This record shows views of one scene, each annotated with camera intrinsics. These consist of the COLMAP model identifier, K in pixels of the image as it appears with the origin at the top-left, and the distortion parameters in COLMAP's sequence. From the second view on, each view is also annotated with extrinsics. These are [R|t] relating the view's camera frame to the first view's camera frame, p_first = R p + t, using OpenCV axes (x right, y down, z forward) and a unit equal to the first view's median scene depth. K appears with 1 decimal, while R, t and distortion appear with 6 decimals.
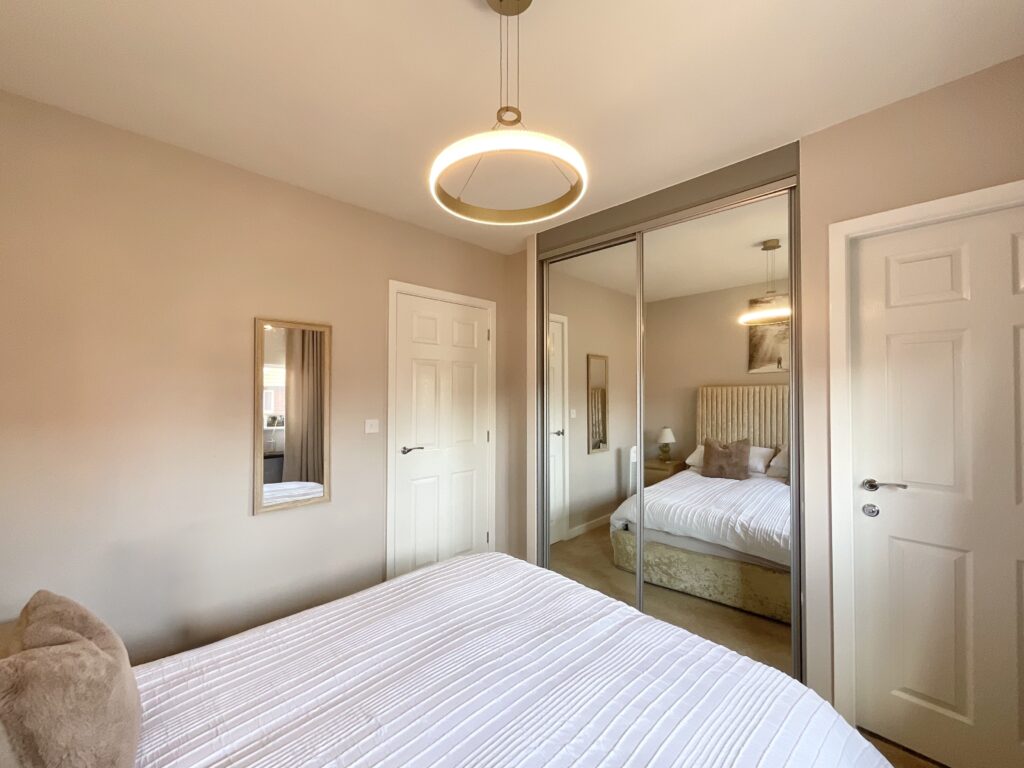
lens RADIAL K [[416.1, 0, 511.5], [0, 416.1, 385.8], [0, 0, 1]] dist [0.002351, -0.002861]
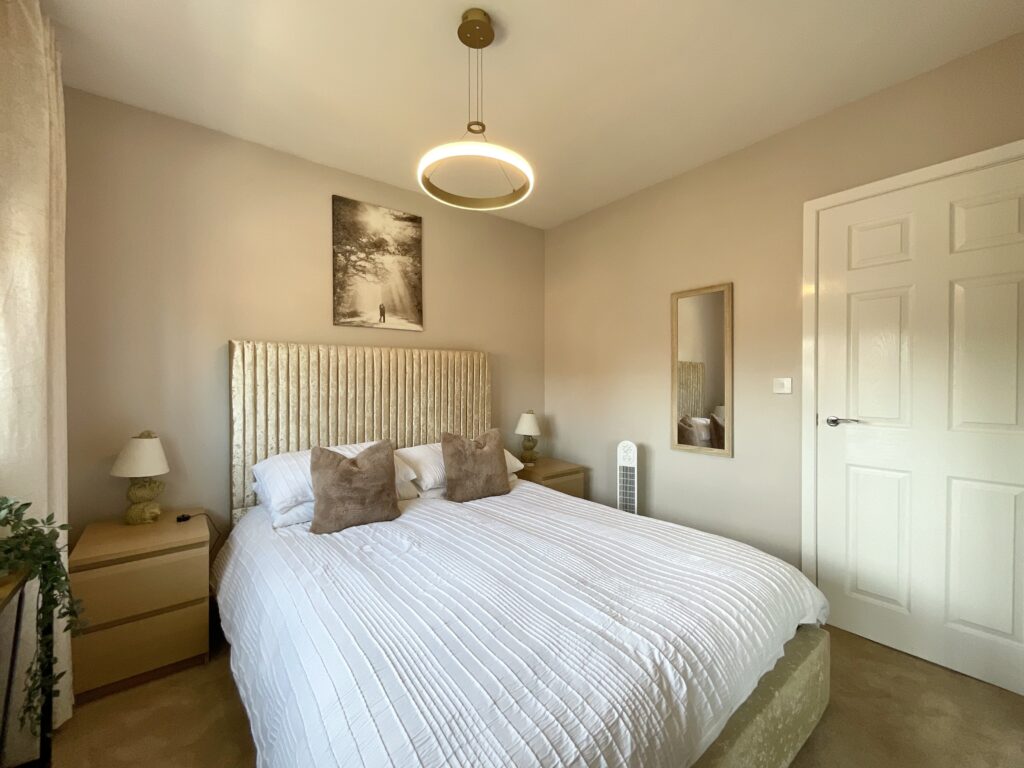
lens RADIAL K [[416.1, 0, 511.6], [0, 416.1, 385.7], [0, 0, 1]] dist [0.002351, -0.002861]
pose [[-0.115044, 0.009205, -0.993318, 0.679227], [0.020723, 0.999762, 0.006865, 0.094069], [0.993144, -0.019795, -0.115208, 0.639979]]
